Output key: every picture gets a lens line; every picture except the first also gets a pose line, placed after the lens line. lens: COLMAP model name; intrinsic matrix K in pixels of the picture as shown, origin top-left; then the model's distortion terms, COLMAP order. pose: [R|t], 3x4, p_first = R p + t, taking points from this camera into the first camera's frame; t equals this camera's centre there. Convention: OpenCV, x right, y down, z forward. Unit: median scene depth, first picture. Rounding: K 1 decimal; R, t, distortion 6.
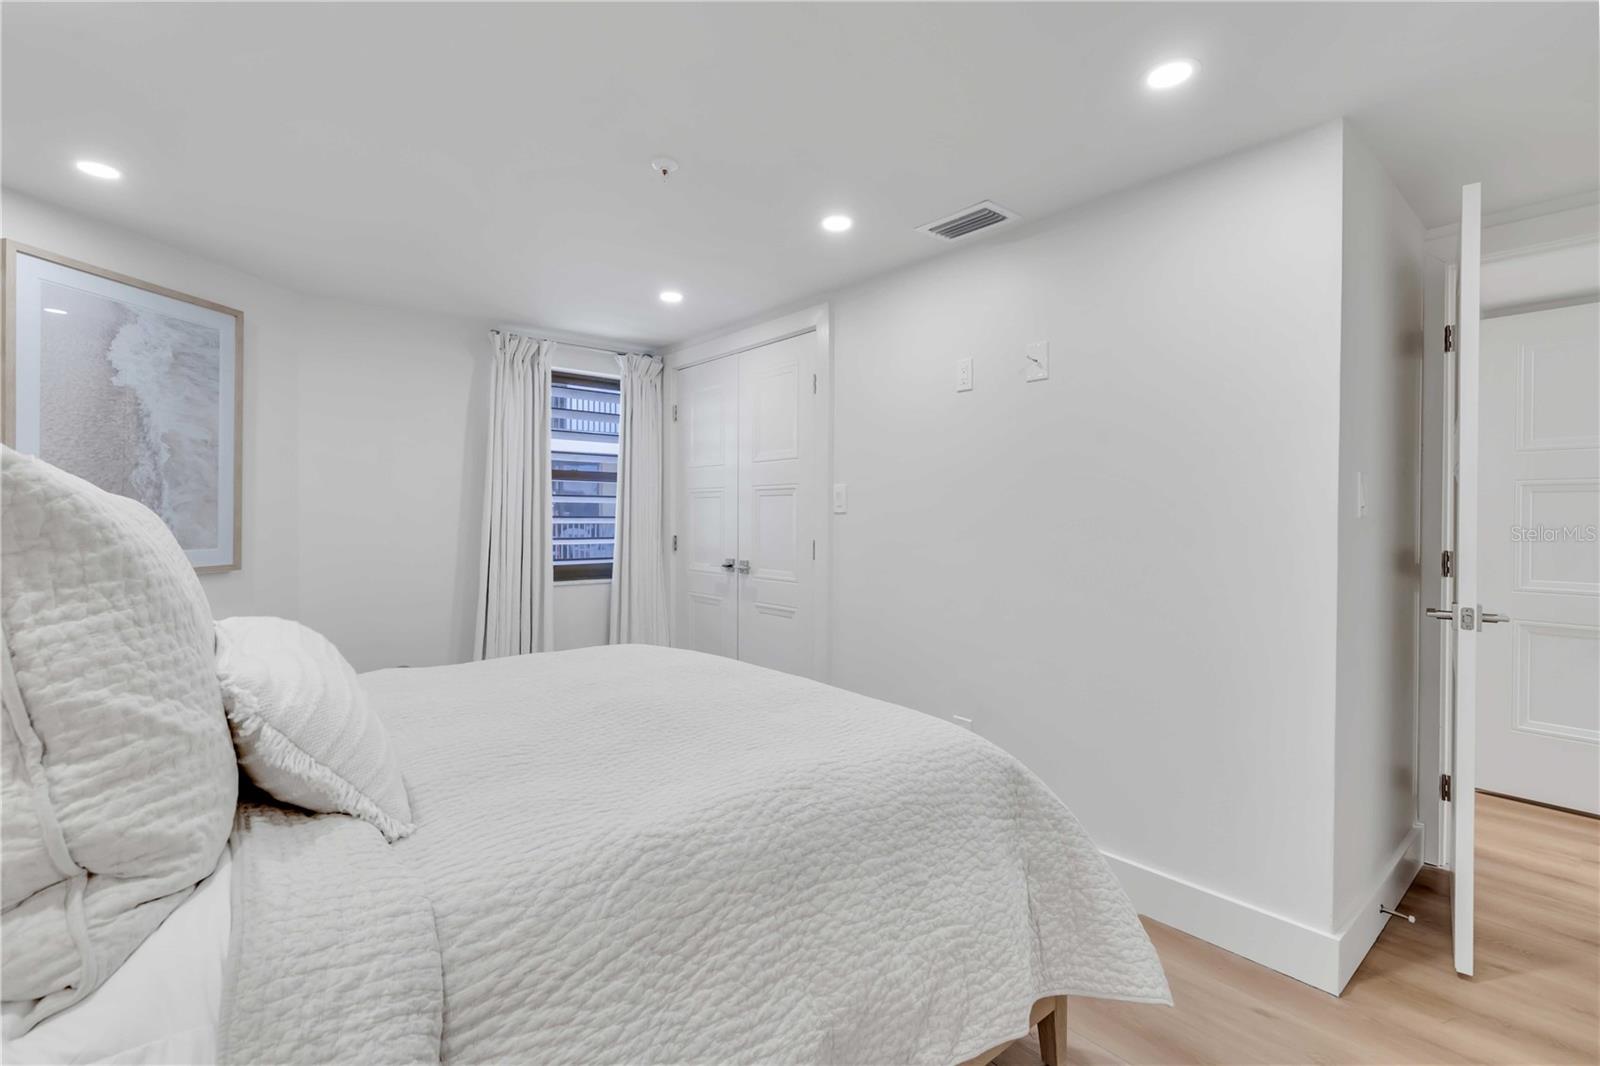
lens RADIAL K [[727.0, 0, 796.0], [0, 727.0, 526.5], [0, 0, 1]] dist [-0.000068, 0.000104]
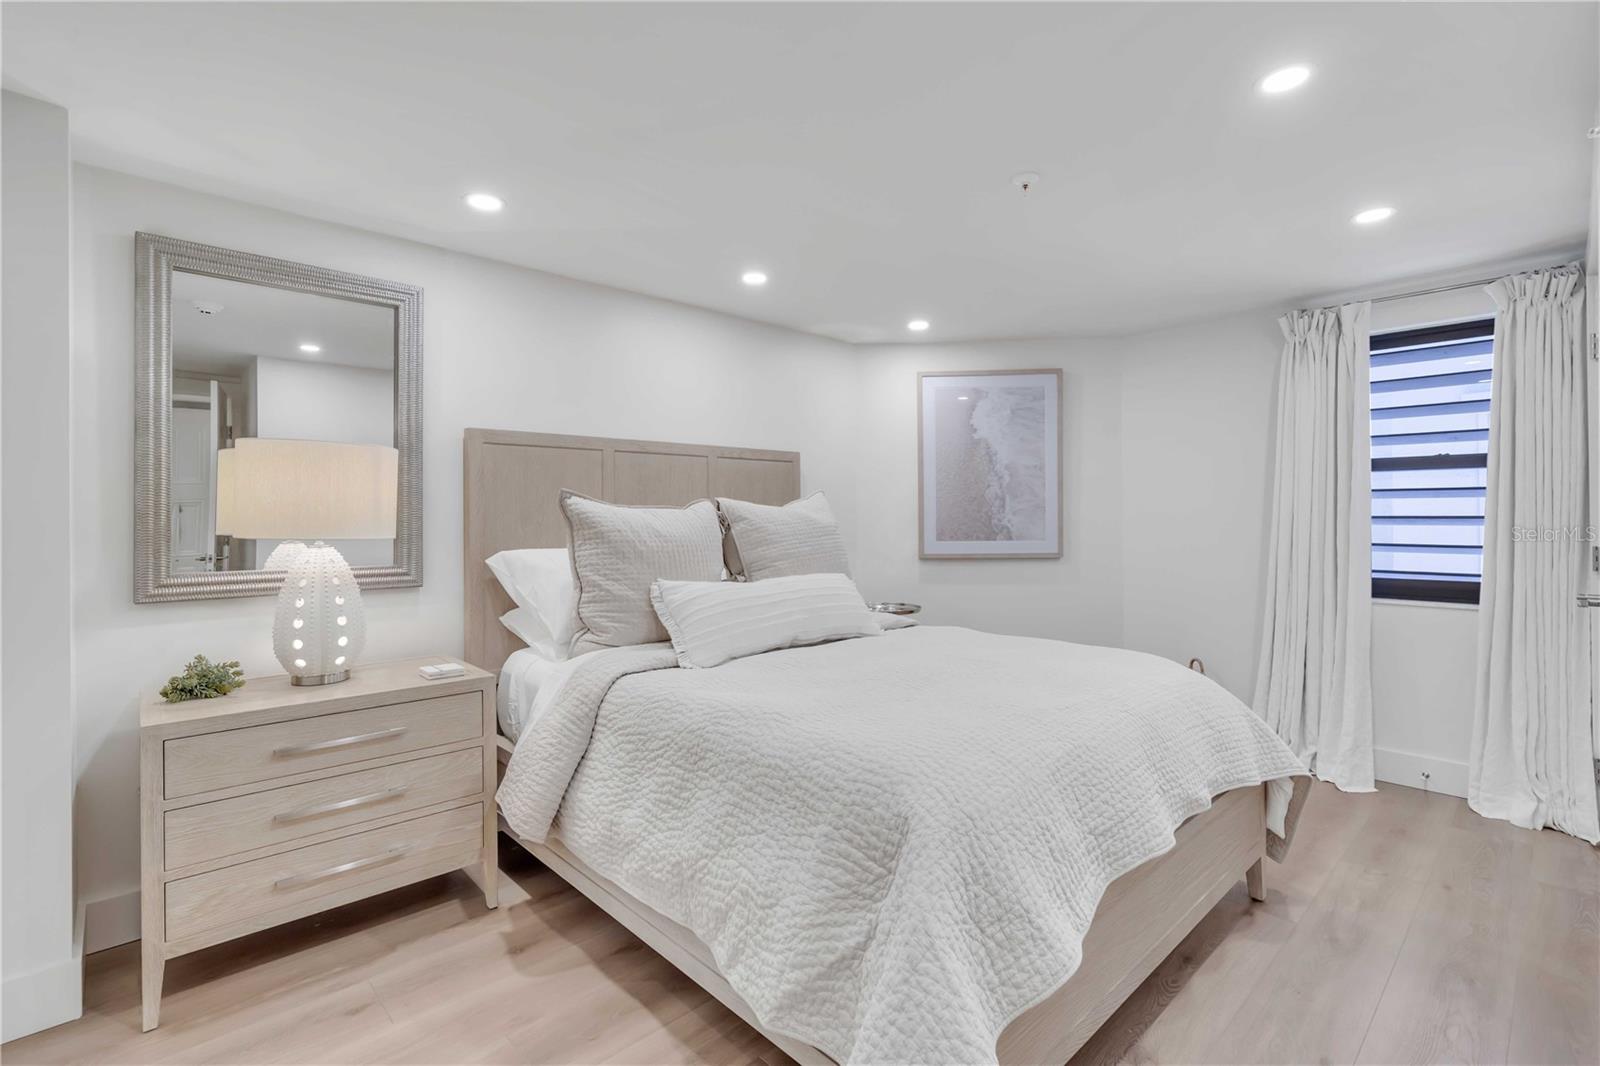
lens RADIAL K [[727.0, 0, 795.7], [0, 727.0, 525.8], [0, 0, 1]] dist [-0.000068, 0.000104]
pose [[0.059384, 0.007812, -0.998205, 0.660471], [-0.010086, 0.999923, 0.007226, -0.005171], [0.998184, 0.009639, 0.059458, 0.485037]]
